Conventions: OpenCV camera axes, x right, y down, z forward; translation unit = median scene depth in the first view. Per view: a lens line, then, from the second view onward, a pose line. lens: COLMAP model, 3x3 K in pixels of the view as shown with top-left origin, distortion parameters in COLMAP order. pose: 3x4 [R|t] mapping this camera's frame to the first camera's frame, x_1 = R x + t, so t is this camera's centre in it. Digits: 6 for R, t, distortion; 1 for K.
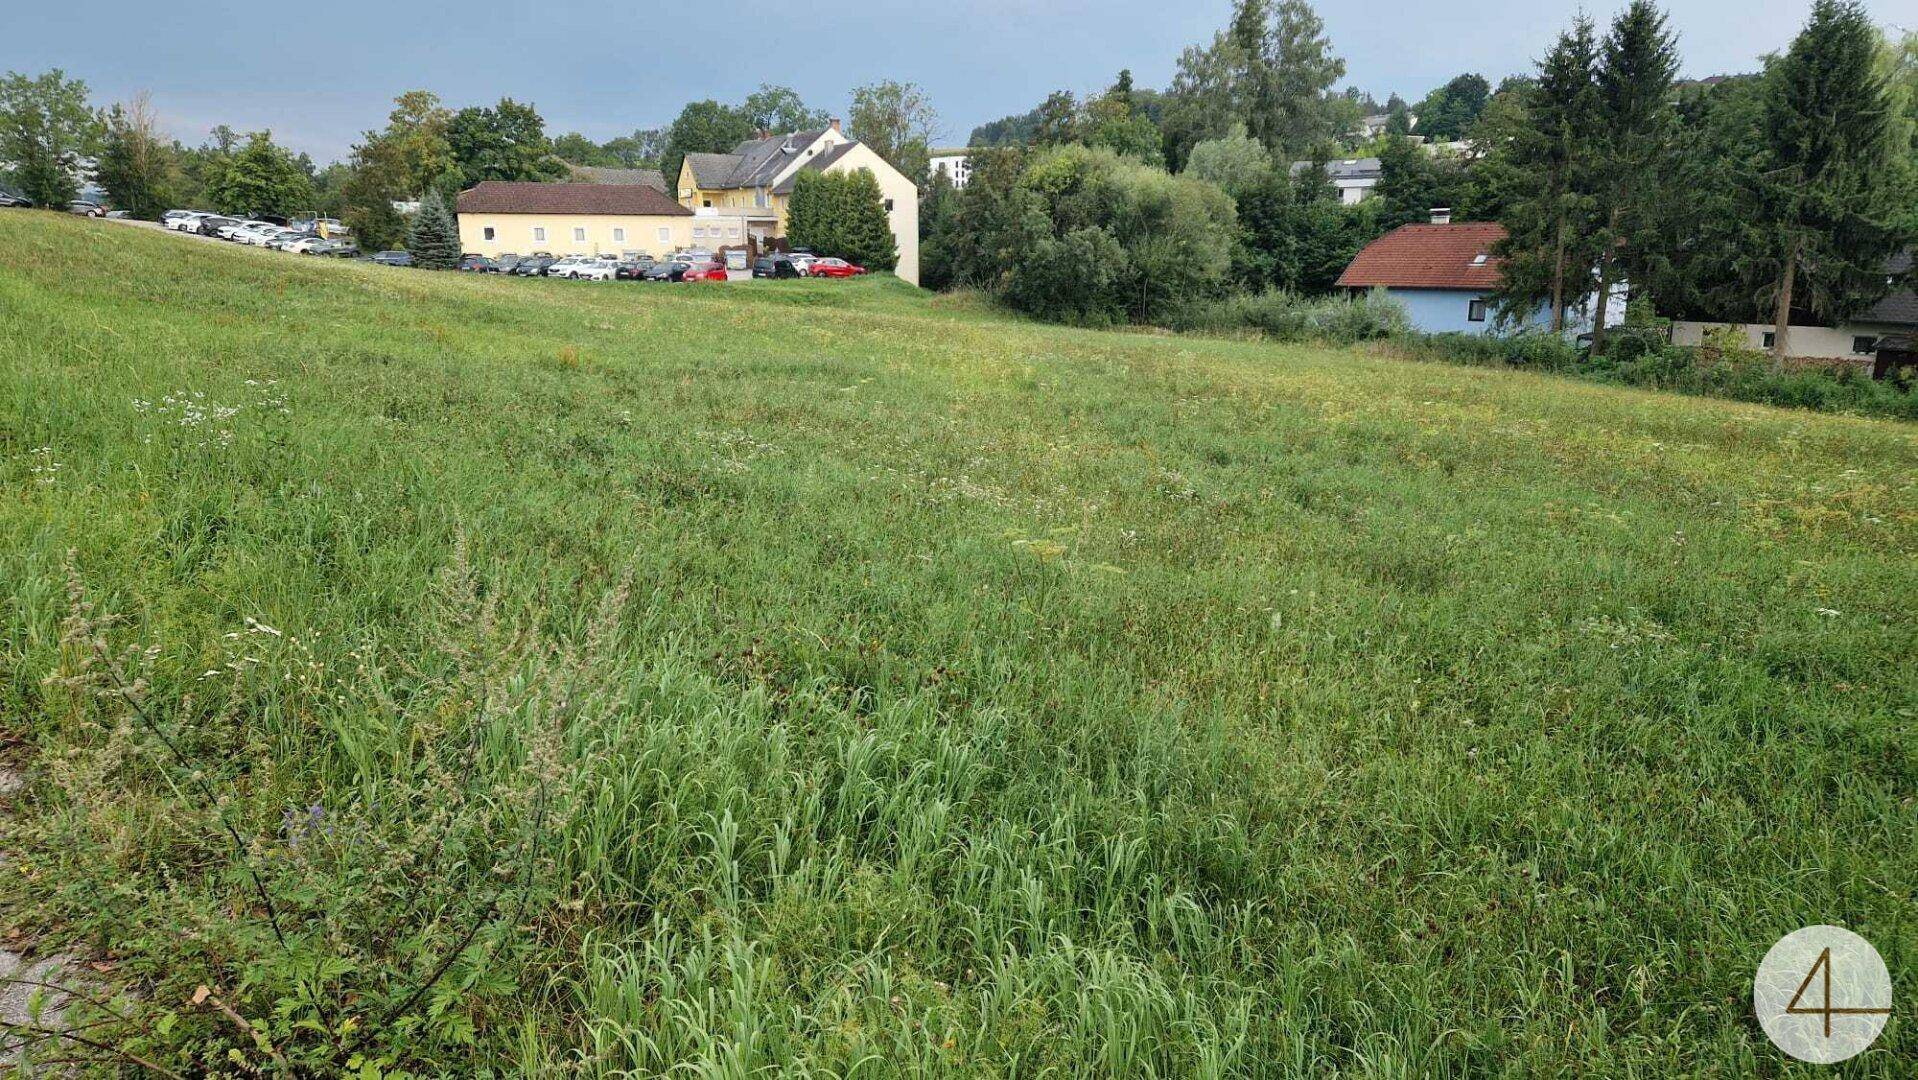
lens RADIAL K [[1307.9, 0, 962.4], [0, 1307.9, 551.0], [0, 0, 1]] dist [0.084788, -0.079825]
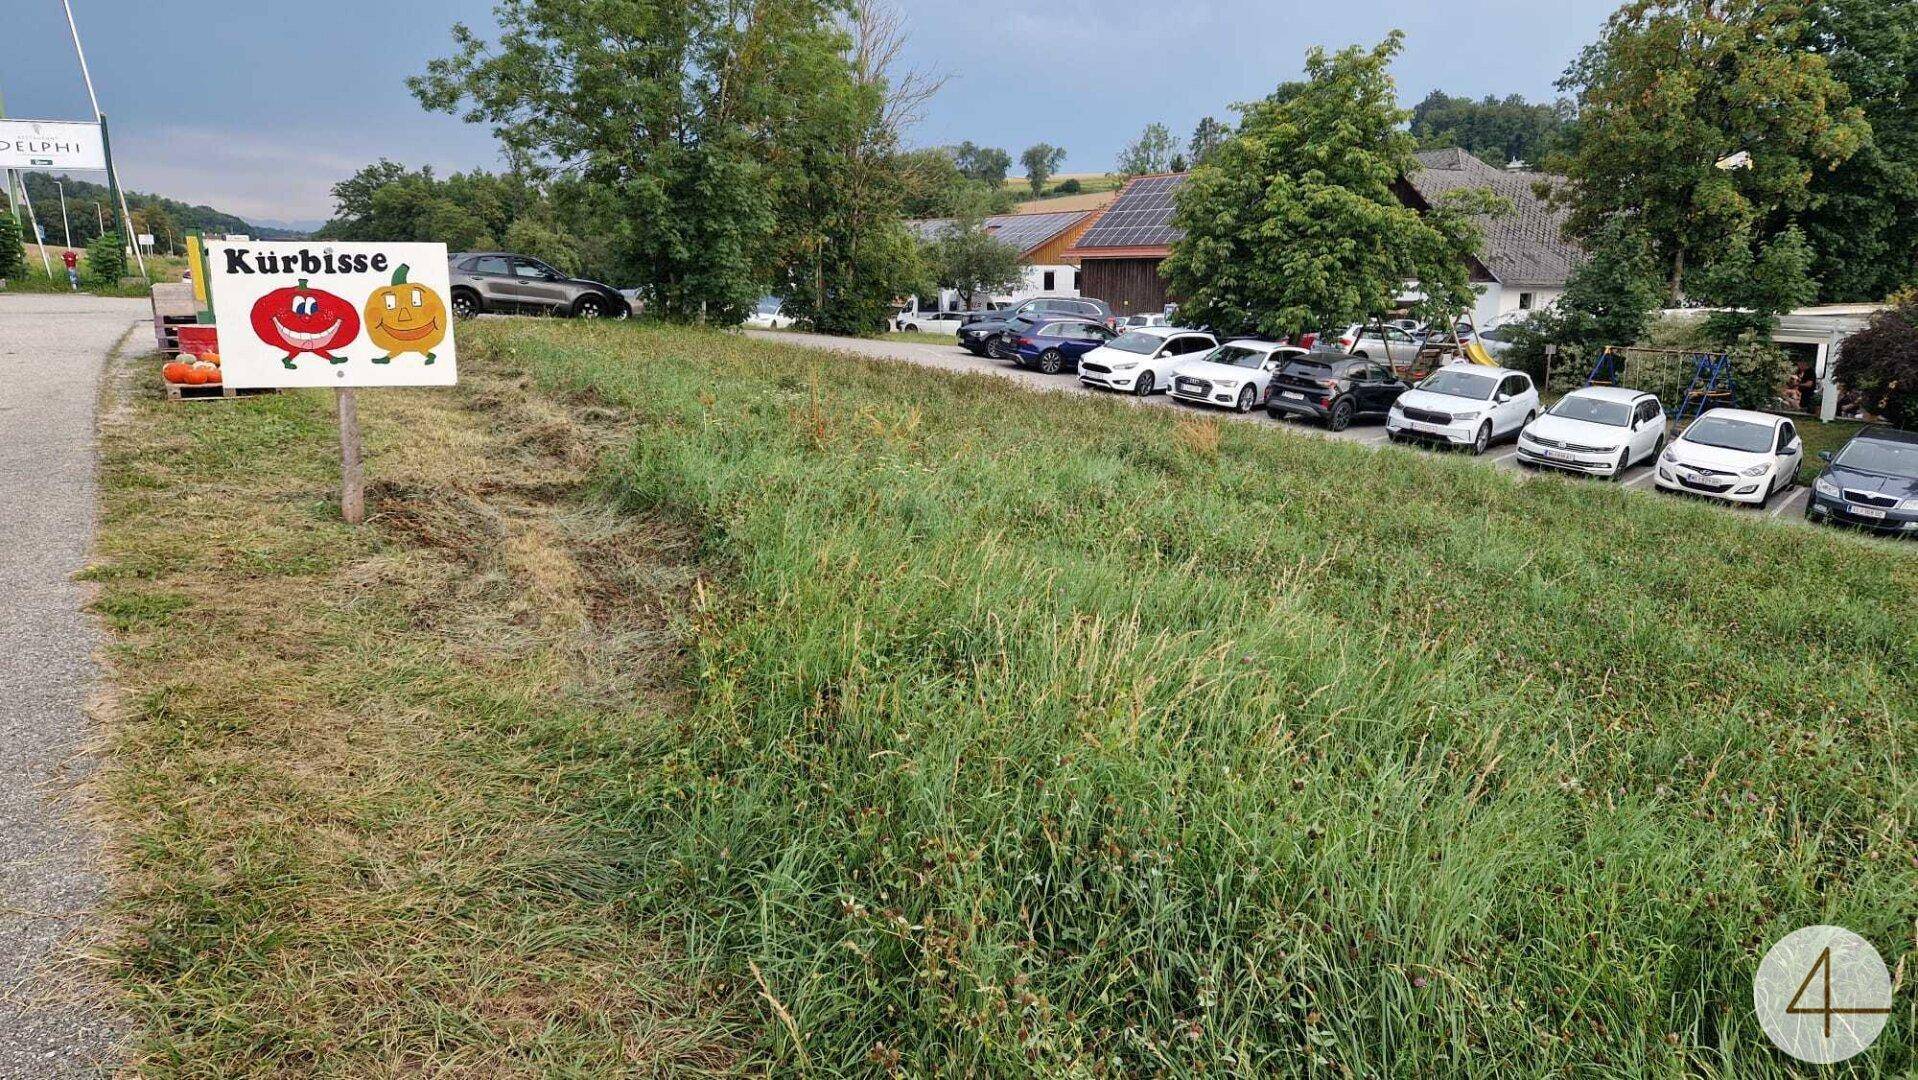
lens RADIAL K [[1307.9, 0, 962.4], [0, 1307.9, 551.0], [0, 0, 1]] dist [0.084788, -0.079825]
pose [[0.998045, 0.010452, -0.061621, -0.599097], [-0.011305, 0.999845, -0.013511, -0.200230], [0.061471, 0.014181, 0.998008, 0.712969]]
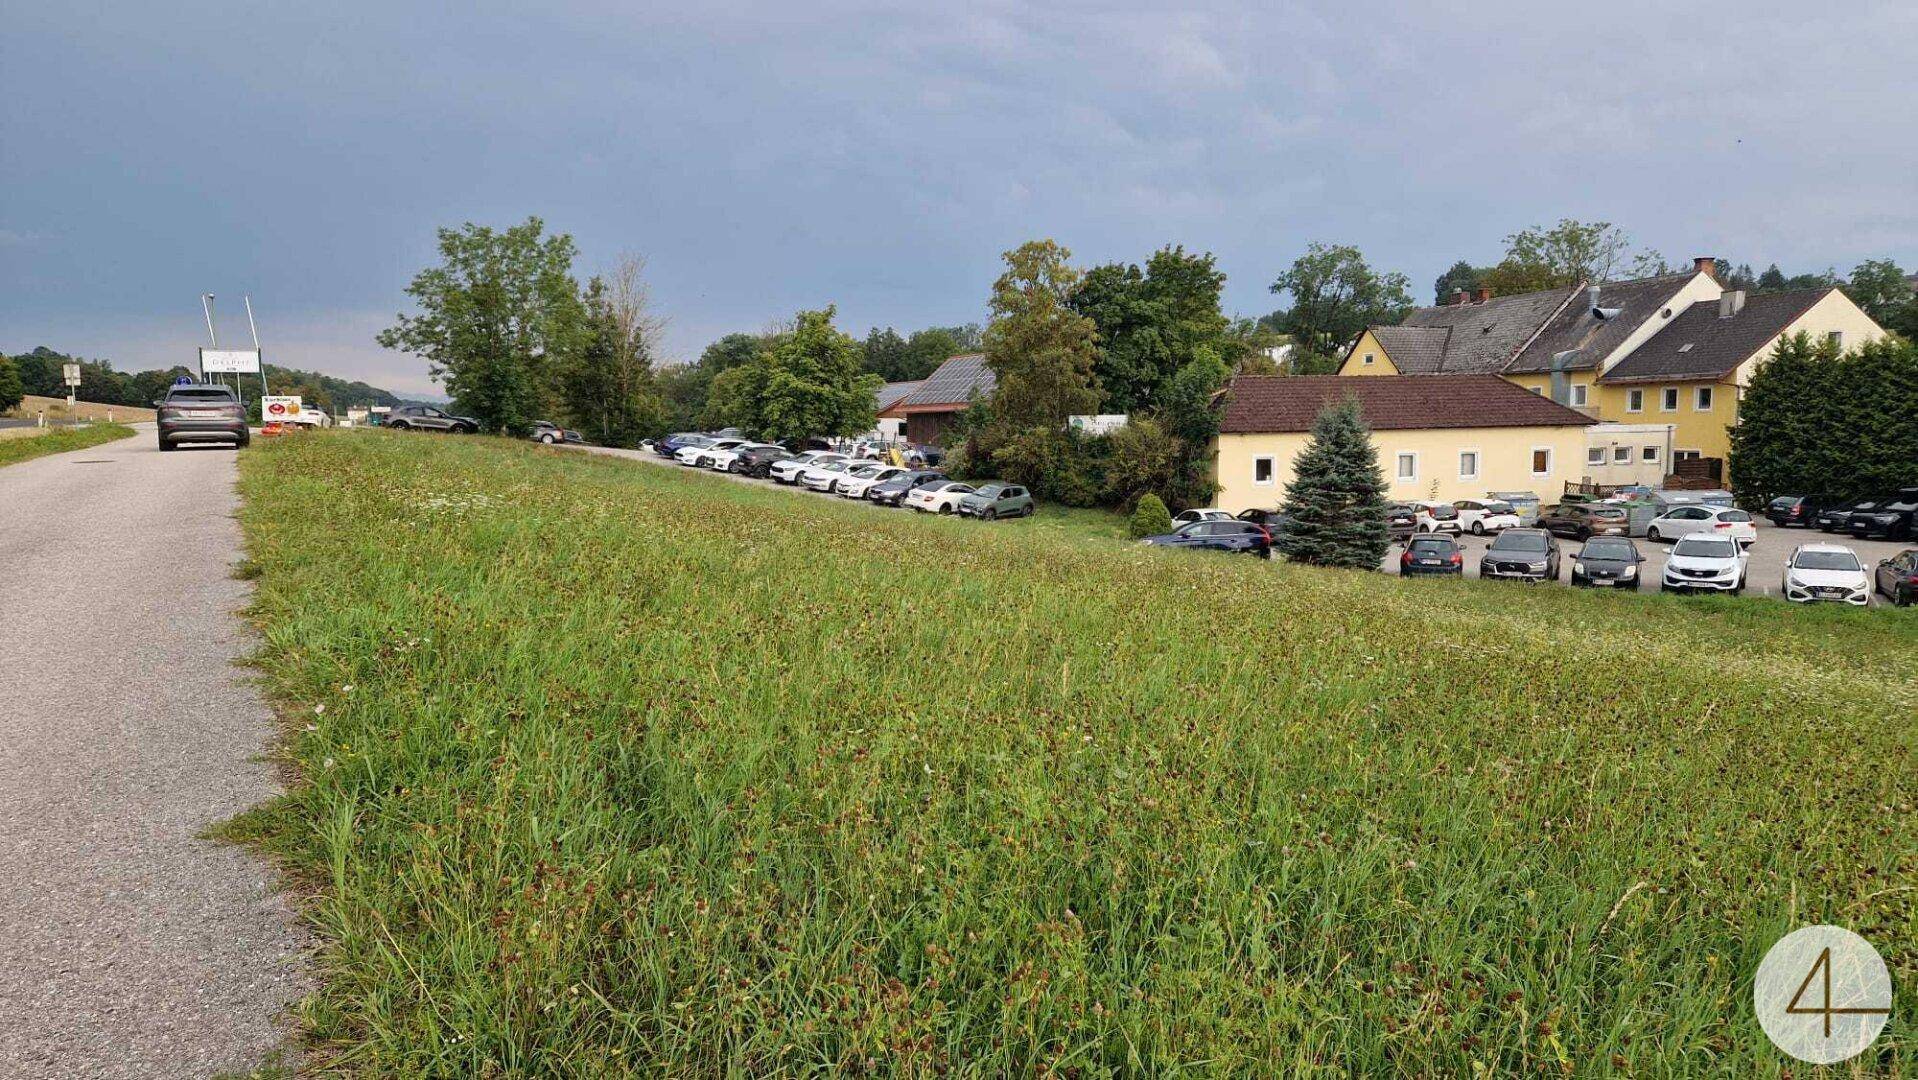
lens RADIAL K [[1363.8, 0, 953.6], [0, 1363.8, 541.7], [0, 0, 1]] dist [0.093135, -0.106306]
pose [[0.986362, 0.003853, -0.164542, -0.362857], [-0.027810, 0.989252, -0.143549, -0.117316], [0.162221, 0.146168, 0.975869, 0.404523]]
